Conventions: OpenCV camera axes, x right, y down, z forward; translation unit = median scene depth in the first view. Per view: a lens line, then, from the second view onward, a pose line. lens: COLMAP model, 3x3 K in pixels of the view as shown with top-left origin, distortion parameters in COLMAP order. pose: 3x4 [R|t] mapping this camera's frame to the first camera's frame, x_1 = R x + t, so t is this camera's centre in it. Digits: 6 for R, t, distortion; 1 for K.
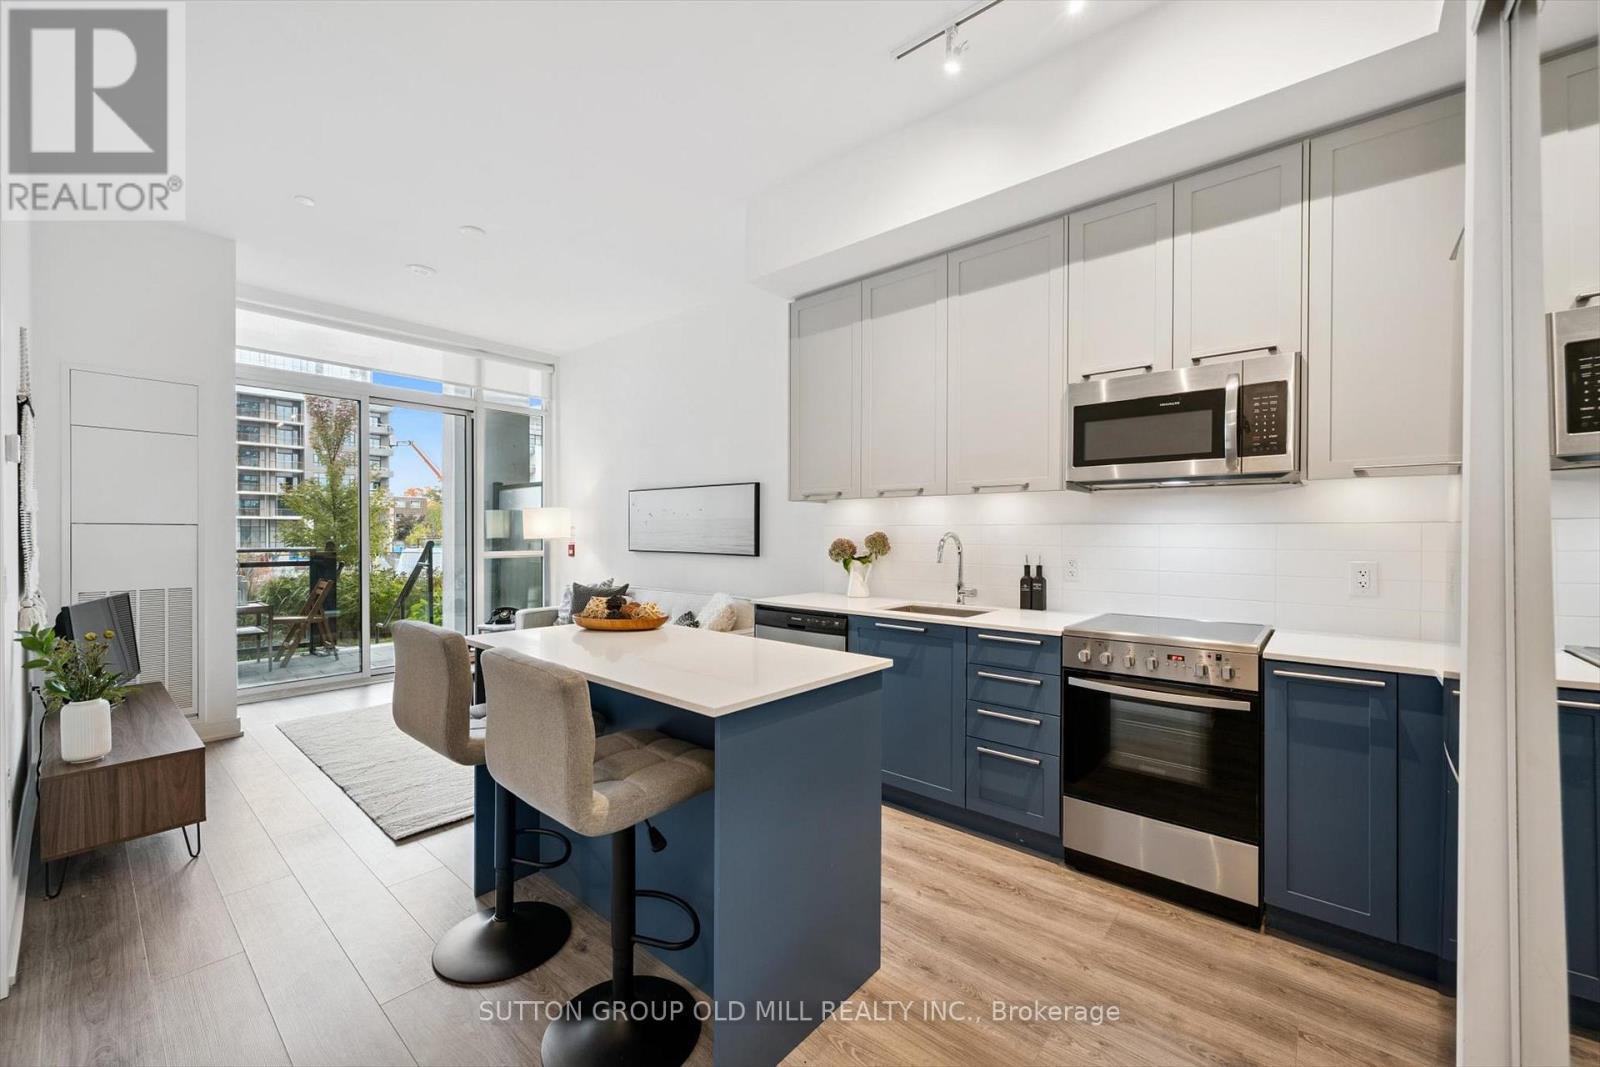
lens RADIAL K [[627.1, 0, 799.8], [0, 627.1, 540.0], [0, 0, 1]] dist [-0.002417, 0.000500]
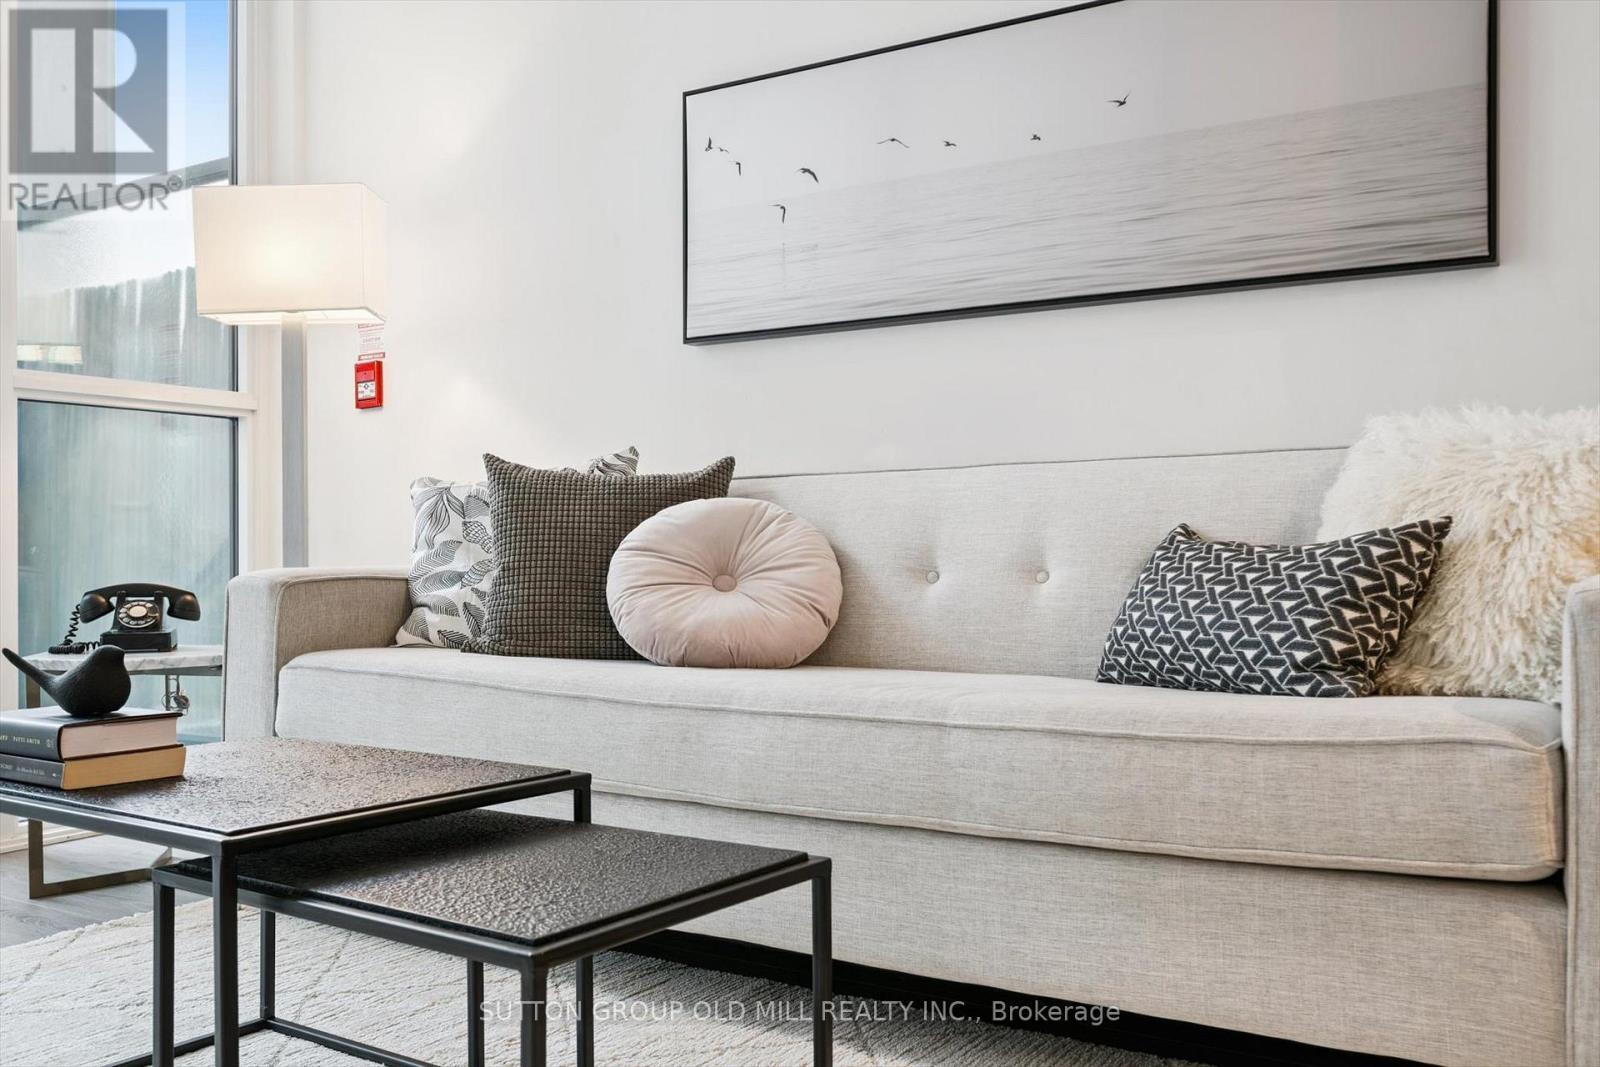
lens RADIAL K [[1396.3, 0, 791.9], [0, 1396.3, 535.5], [0, 0, 1]] dist [-0.006611, -0.005029]
pose [[0.990154, -0.009561, 0.139659, -0.582736], [0.012589, 0.999704, -0.020820, 0.198632], [-0.139419, 0.022373, 0.989981, 0.874070]]
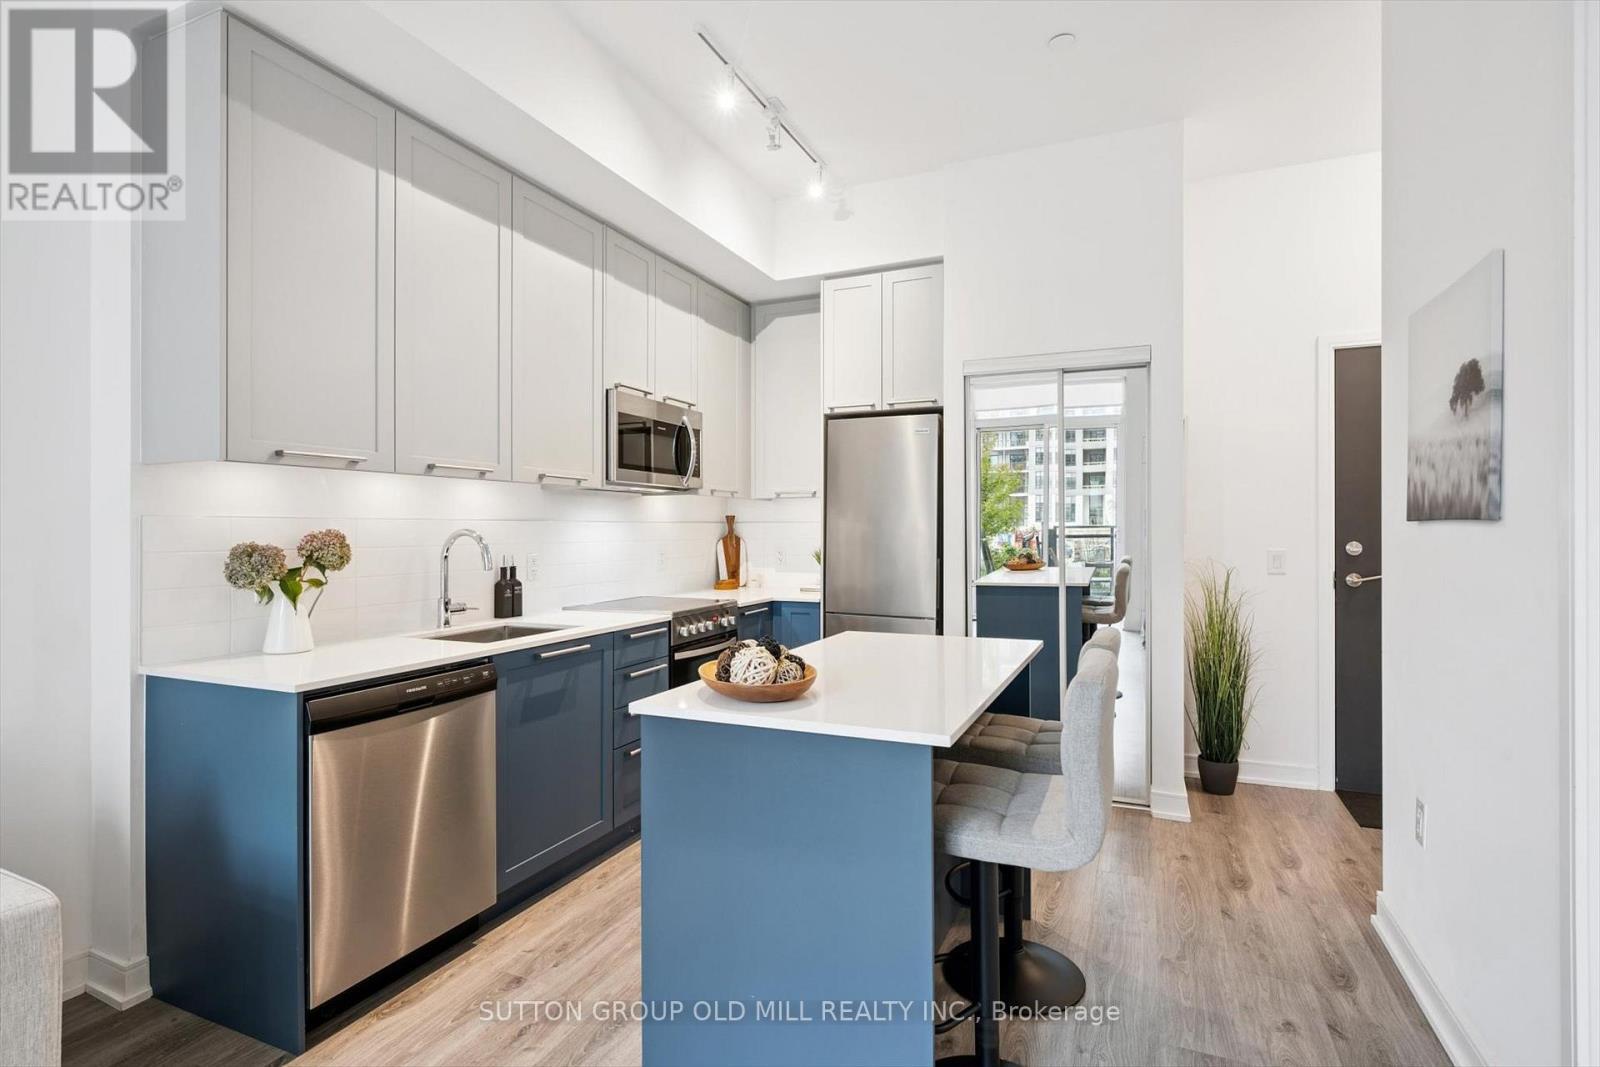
lens RADIAL K [[782.2, 0, 804.2], [0, 782.2, 529.3], [0, 0, 1]] dist [-0.004684, 0.002280]
pose [[-0.289006, -0.003233, 0.957322, -0.827963], [0.011969, 0.999904, 0.006990, -0.014991], [-0.957253, 0.013479, -0.288939, 0.959904]]
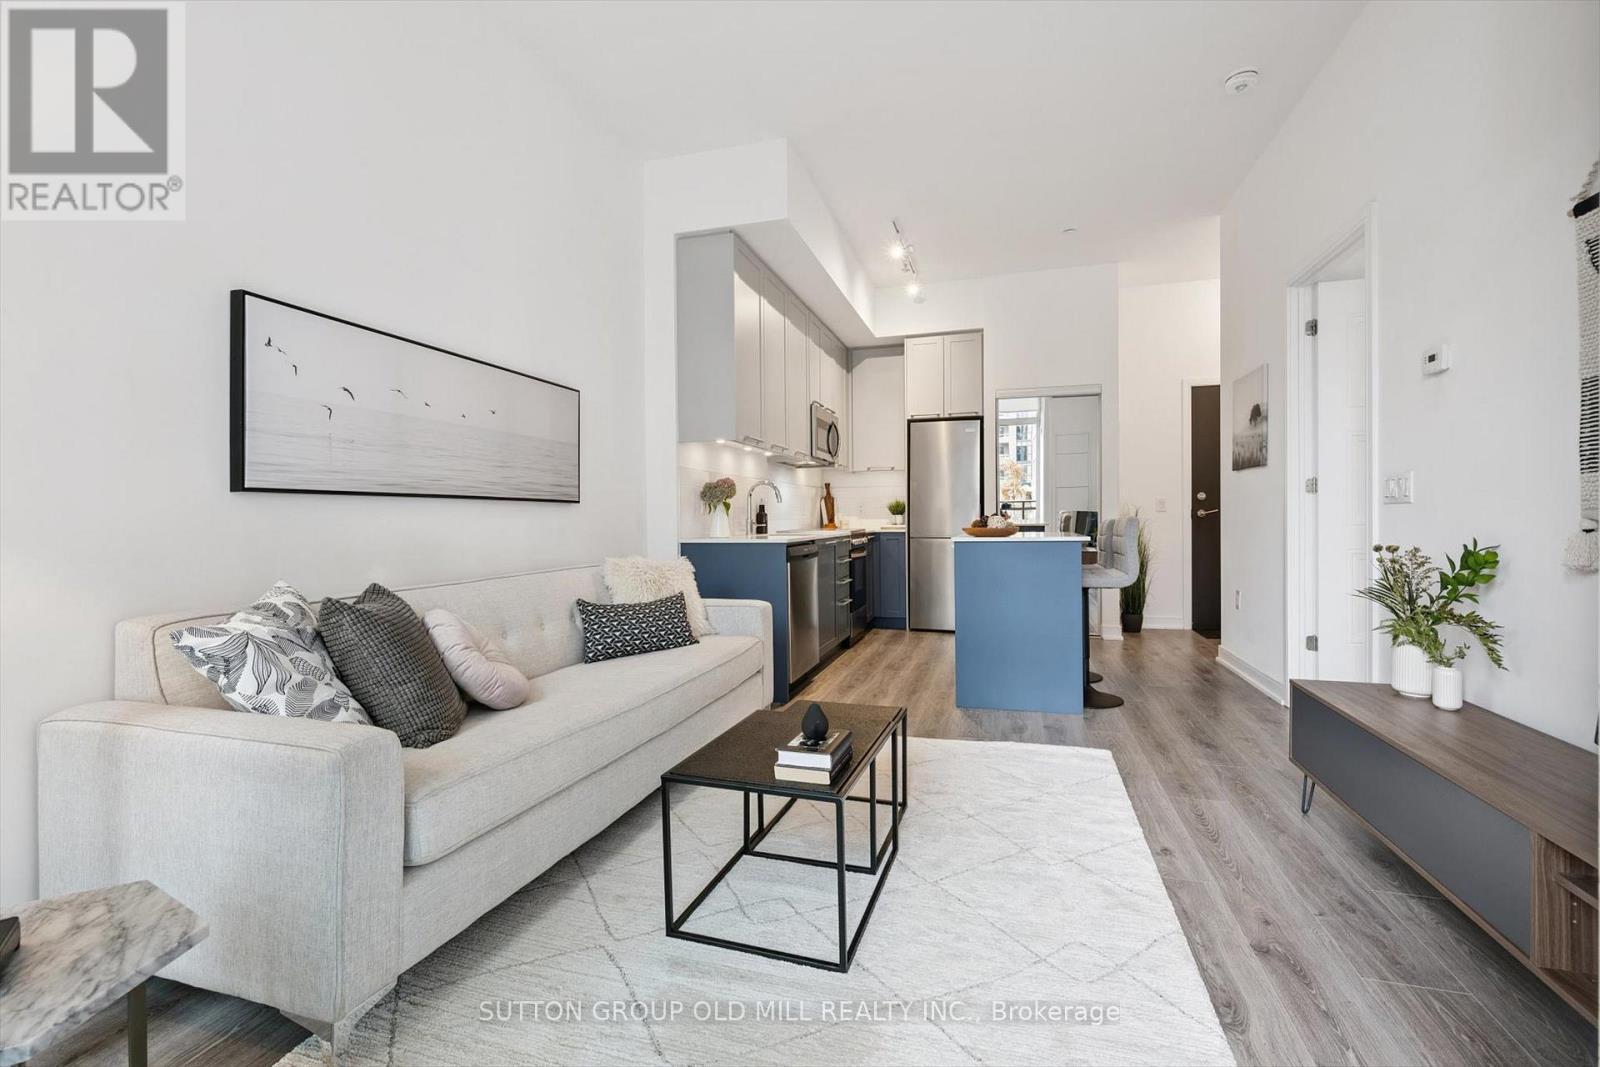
lens RADIAL K [[710.9, 0, 805.1], [0, 710.9, 525.1], [0, 0, 1]] dist [0.007155, 0.001440]
pose [[-0.412904, -0.009155, 0.910729, -1.322530], [0.018289, 0.999665, 0.018341, 0.062818], [-0.910591, 0.024229, -0.412598, 1.700210]]
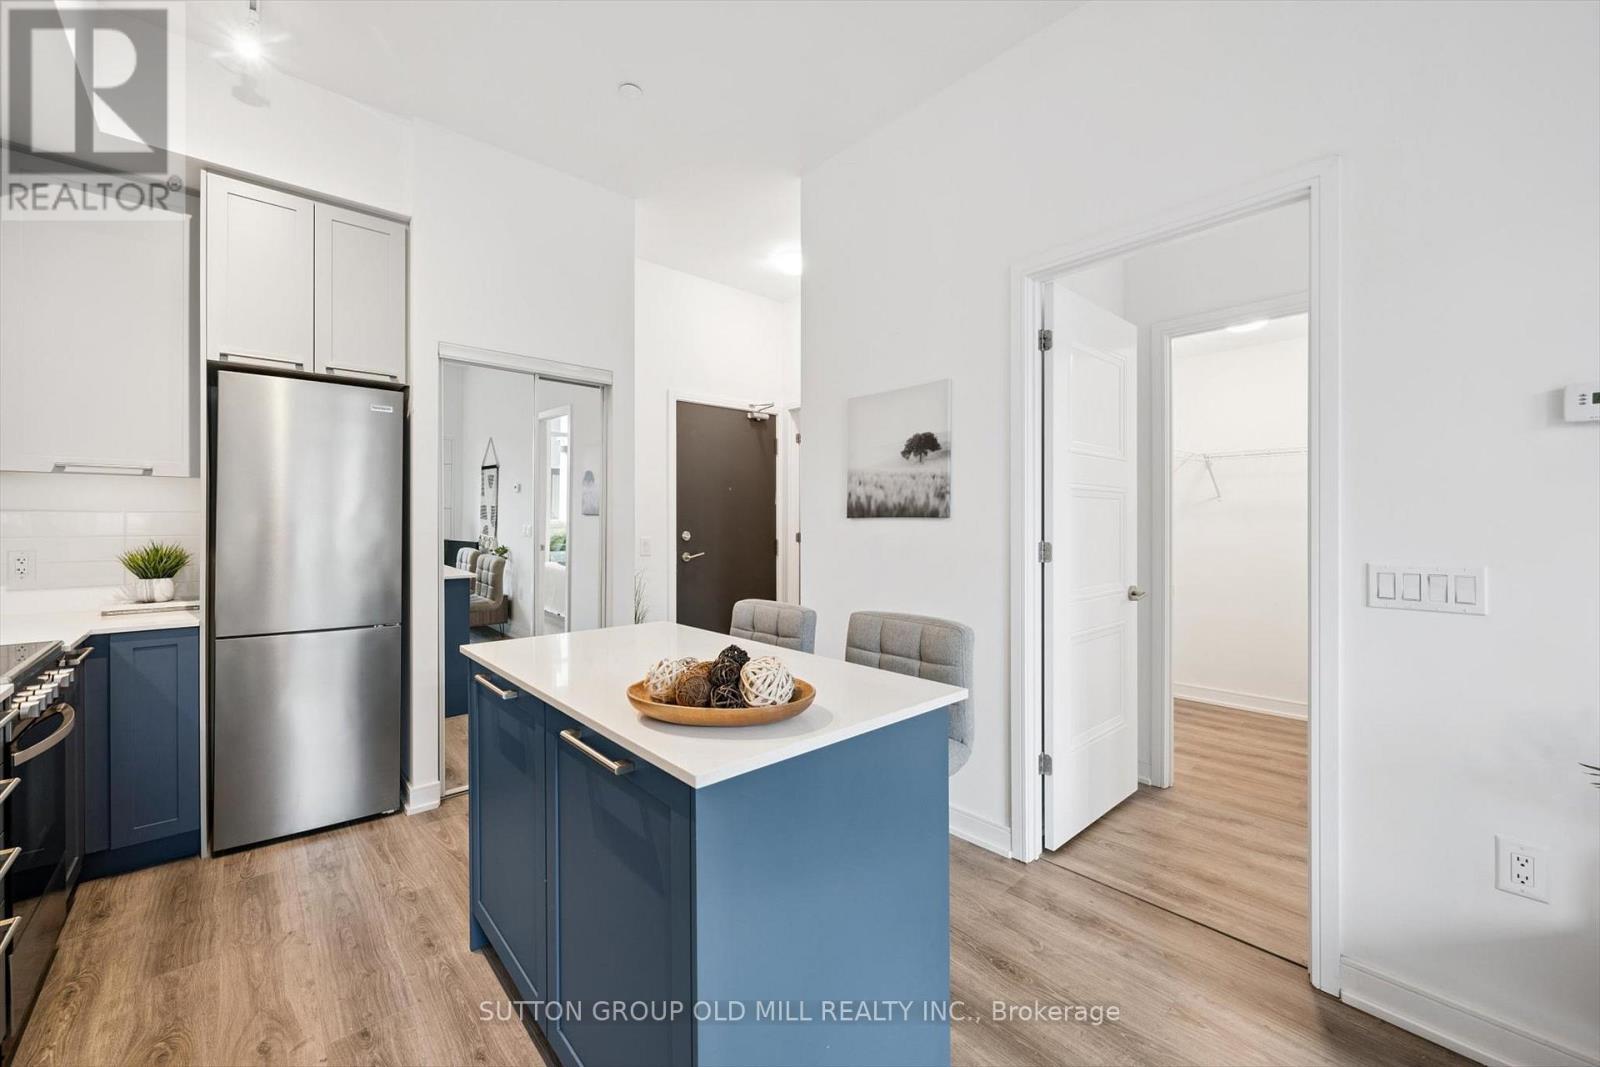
lens RADIAL K [[627.1, 0, 801.7], [0, 627.1, 524.4], [0, 0, 1]] dist [-0.002417, 0.000500]
pose [[-0.991544, -0.003676, 0.129718, -0.337580], [-0.001844, 0.999897, 0.014240, -0.014673], [-0.129757, 0.013881, -0.991449, 1.219521]]
